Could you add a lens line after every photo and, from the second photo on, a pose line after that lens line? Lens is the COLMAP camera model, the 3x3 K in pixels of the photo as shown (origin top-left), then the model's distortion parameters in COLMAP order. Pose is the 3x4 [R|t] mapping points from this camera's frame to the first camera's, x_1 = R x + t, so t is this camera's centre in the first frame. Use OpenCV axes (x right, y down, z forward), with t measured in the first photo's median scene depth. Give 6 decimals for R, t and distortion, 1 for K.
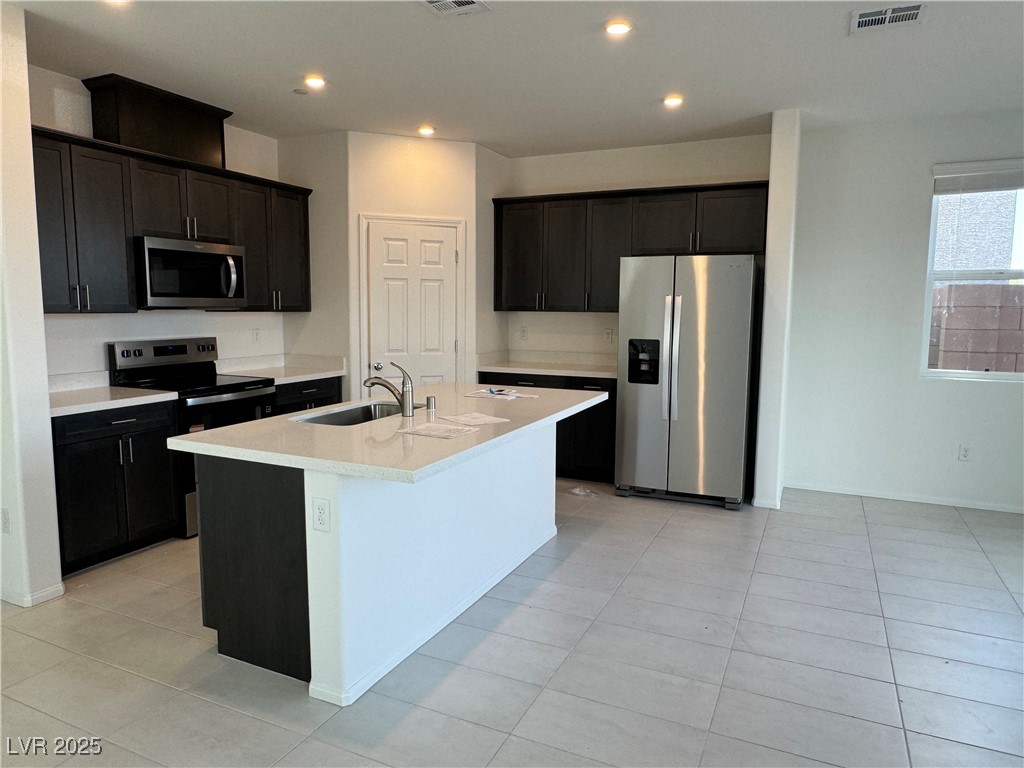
lens RADIAL K [[661.8, 0, 521.9], [0, 661.8, 385.2], [0, 0, 1]] dist [0.006299, -0.000153]
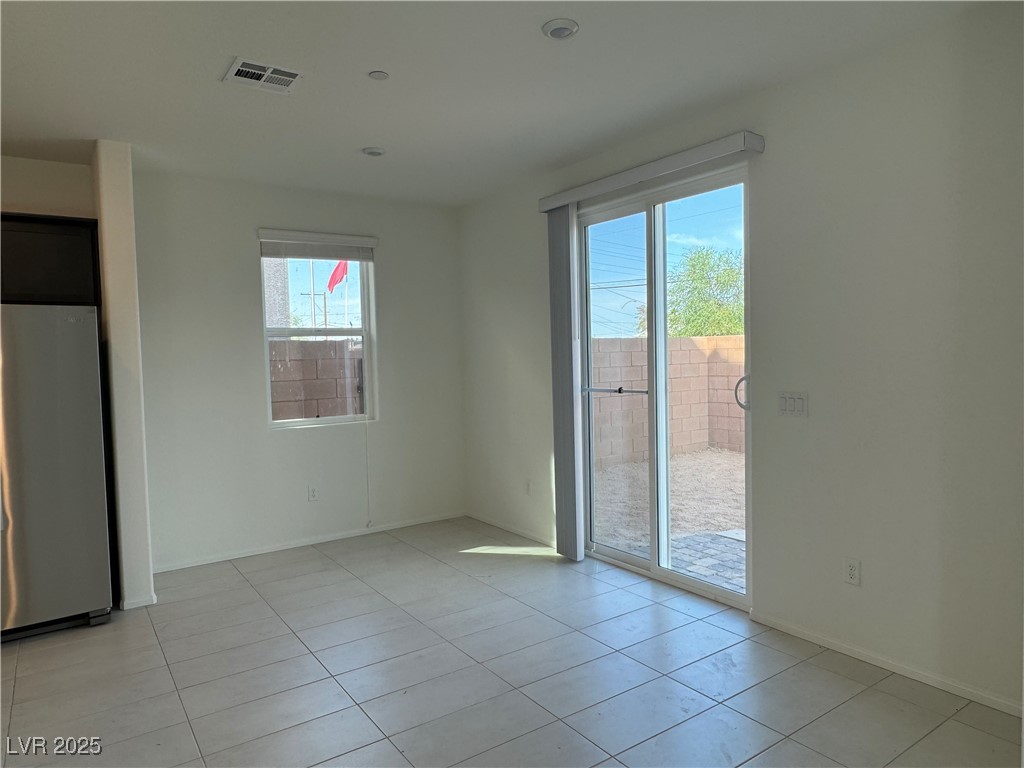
lens RADIAL K [[661.8, 0, 507.9], [0, 661.8, 384.6], [0, 0, 1]] dist [0.006299, -0.000153]
pose [[0.525690, -0.061157, 0.848475, -0.079356], [0.133250, 0.991020, -0.011126, -0.021071], [-0.840175, 0.118908, 0.529118, 0.135964]]
